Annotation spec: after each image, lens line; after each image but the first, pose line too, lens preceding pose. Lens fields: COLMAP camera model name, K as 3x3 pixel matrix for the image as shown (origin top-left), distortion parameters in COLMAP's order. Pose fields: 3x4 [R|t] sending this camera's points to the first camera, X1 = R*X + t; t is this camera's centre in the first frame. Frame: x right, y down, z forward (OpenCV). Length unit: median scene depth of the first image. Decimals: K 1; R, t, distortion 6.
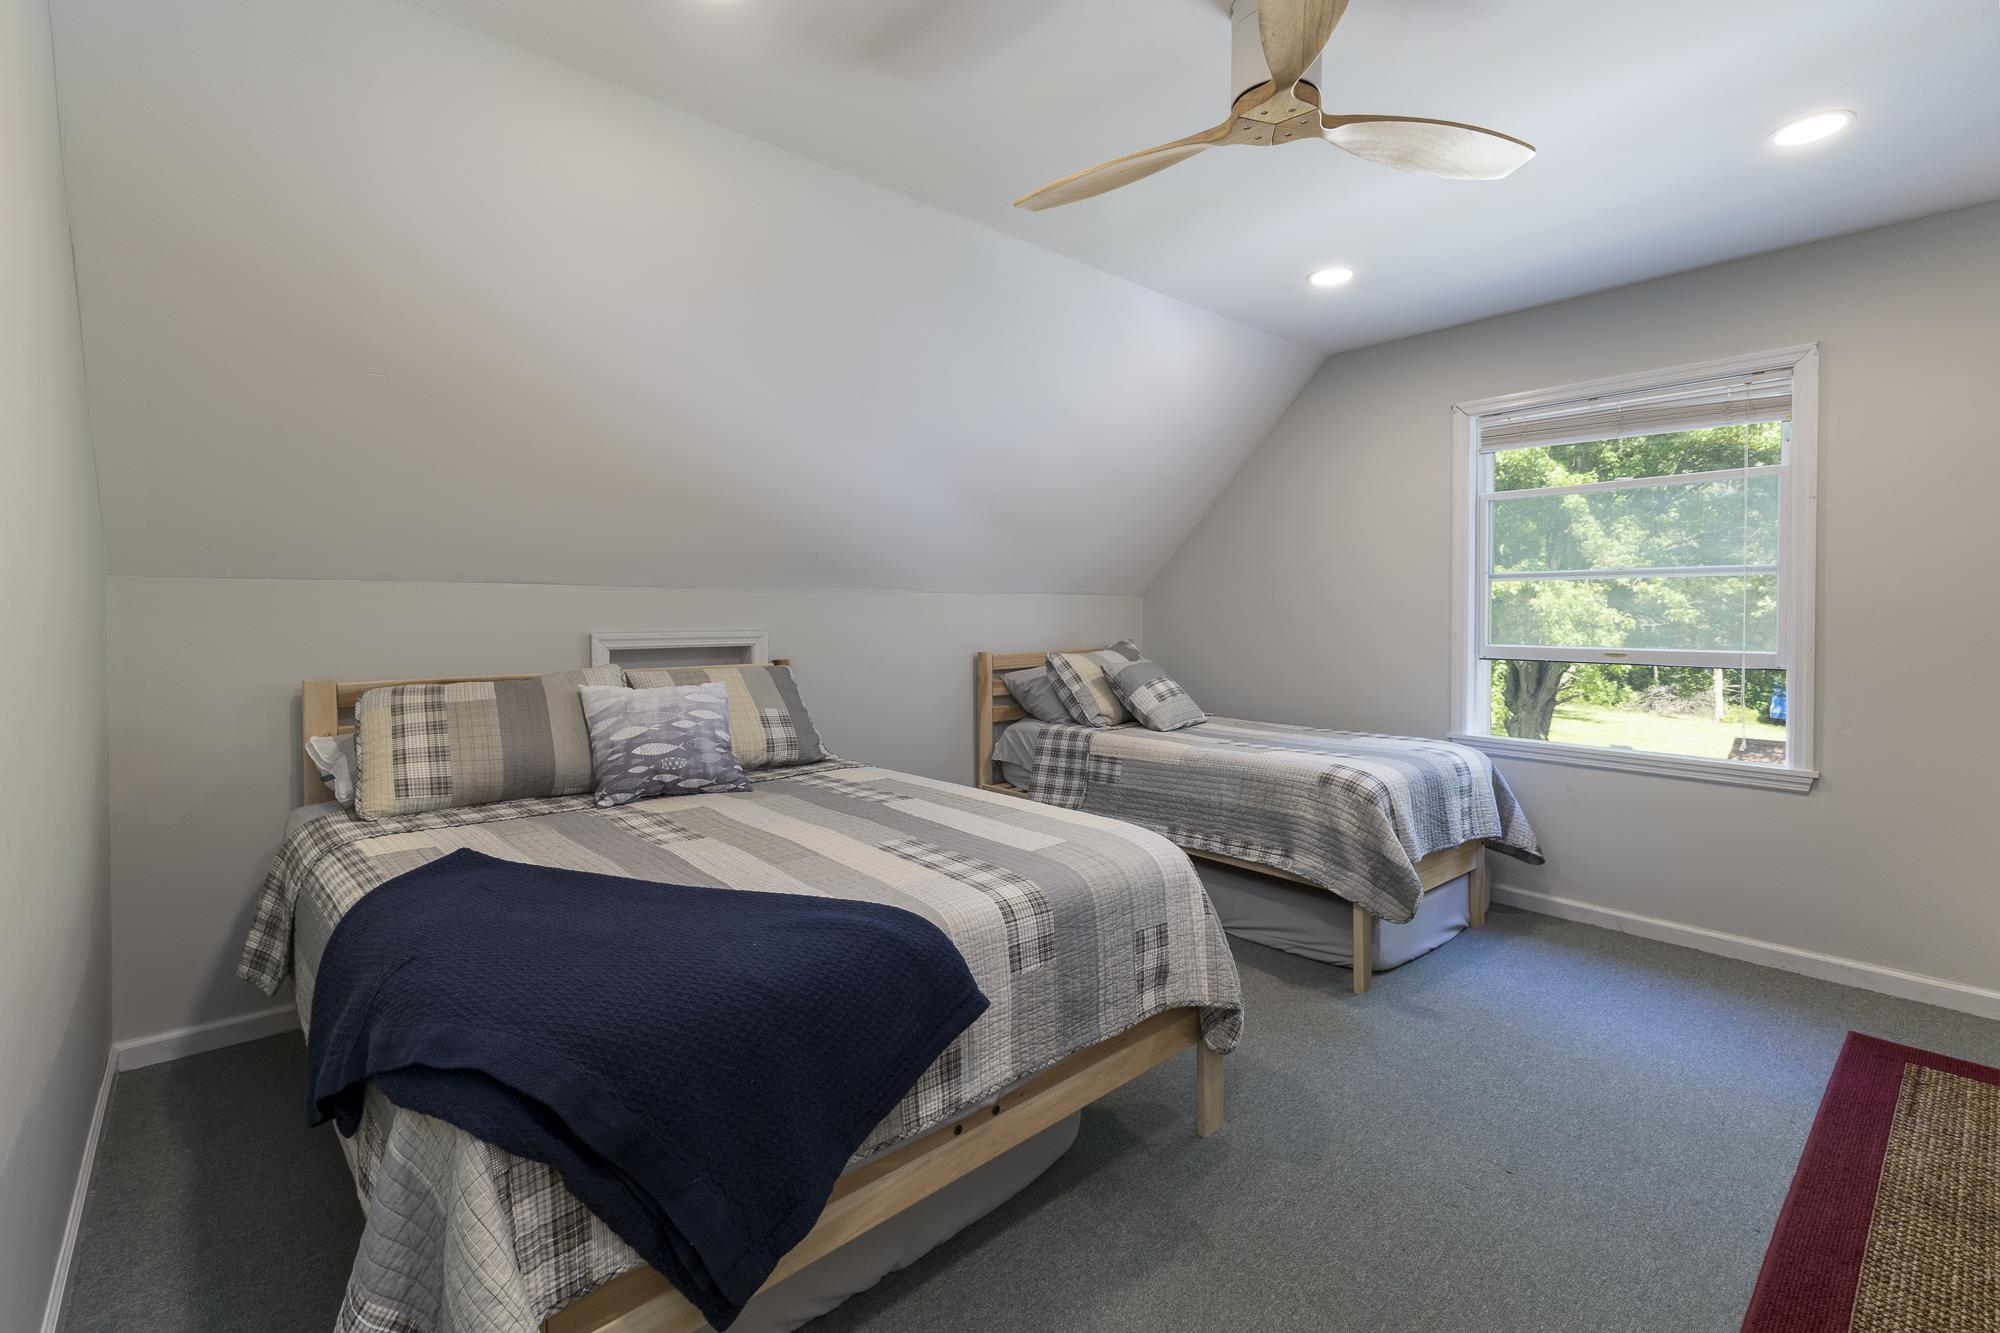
lens RADIAL K [[874.8, 0, 1042.3], [0, 874.8, 614.4], [0, 0, 1]] dist [0.001777, -0.000021]
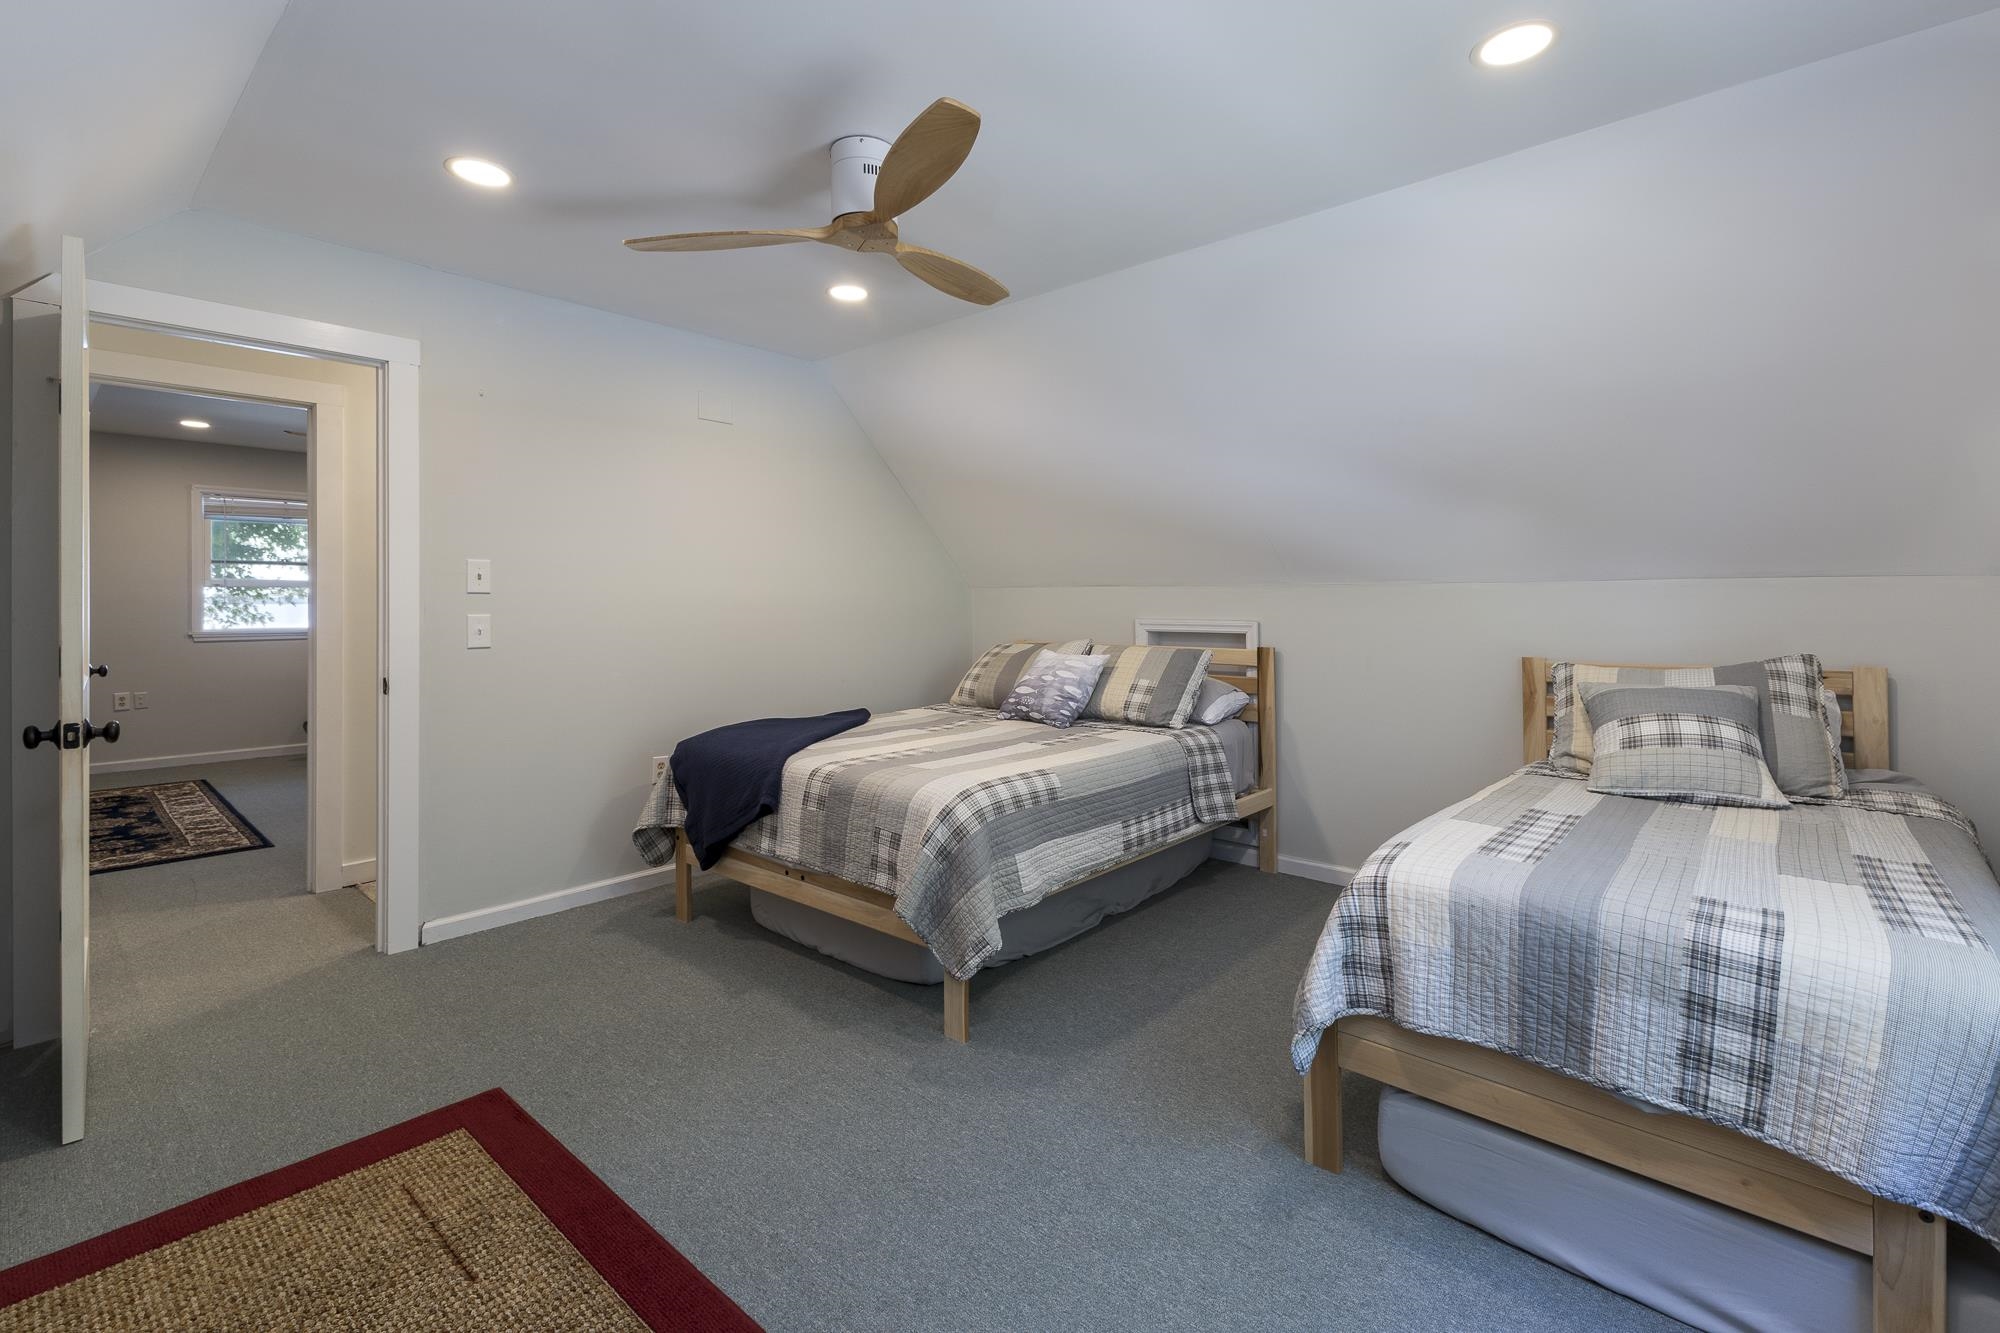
lens RADIAL K [[900.8, 0, 994.5], [0, 900.8, 596.0], [0, 0, 1]] dist [-0.000526, -0.001224]
pose [[0.097411, -0.007186, -0.995218, 1.026199], [-0.003696, 0.999964, -0.007582, -0.005390], [0.995237, 0.004417, 0.097381, 0.667693]]
